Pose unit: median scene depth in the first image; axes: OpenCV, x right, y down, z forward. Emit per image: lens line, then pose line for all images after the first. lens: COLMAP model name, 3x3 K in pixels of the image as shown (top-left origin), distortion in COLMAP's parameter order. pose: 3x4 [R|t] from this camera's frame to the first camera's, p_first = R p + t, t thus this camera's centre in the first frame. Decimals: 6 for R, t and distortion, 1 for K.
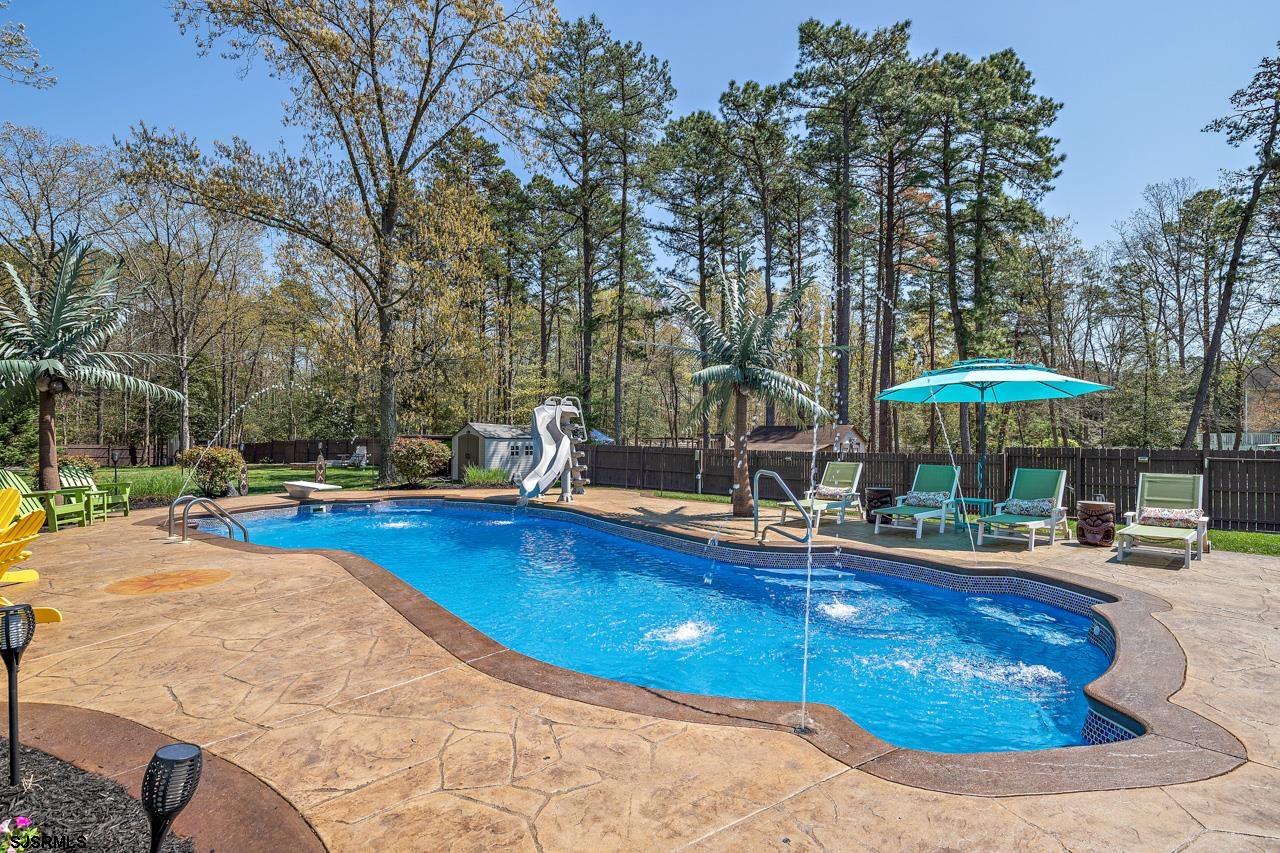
lens RADIAL K [[623.7, 0, 638.1], [0, 623.7, 428.7], [0, 0, 1]] dist [-0.003378, 0.004142]
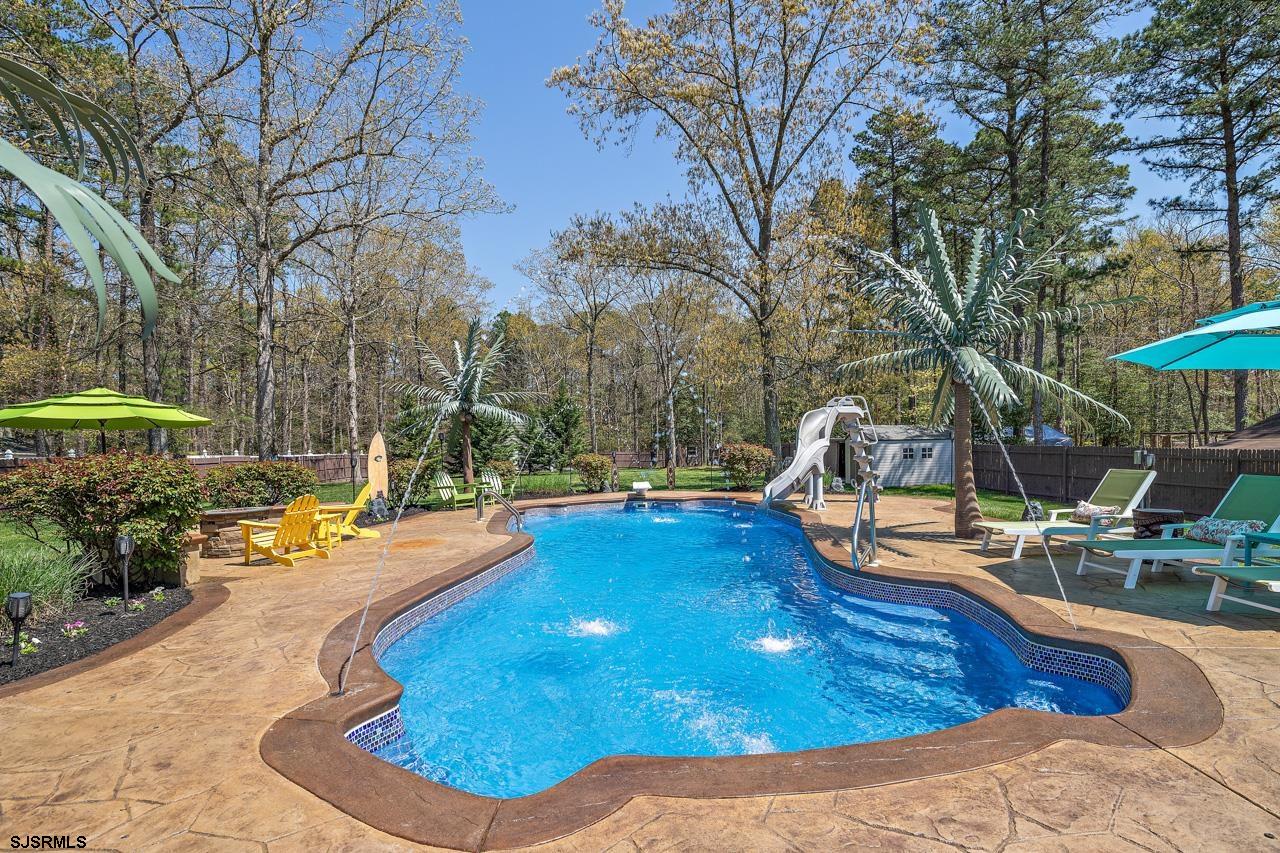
lens RADIAL K [[623.7, 0, 626.0], [0, 623.7, 461.0], [0, 0, 1]] dist [-0.003378, 0.004142]
pose [[0.729243, -0.002954, -0.684248, 0.157295], [0.035876, 0.998780, 0.033924, 0.000634], [0.683314, -0.049287, 0.728460, 0.053294]]
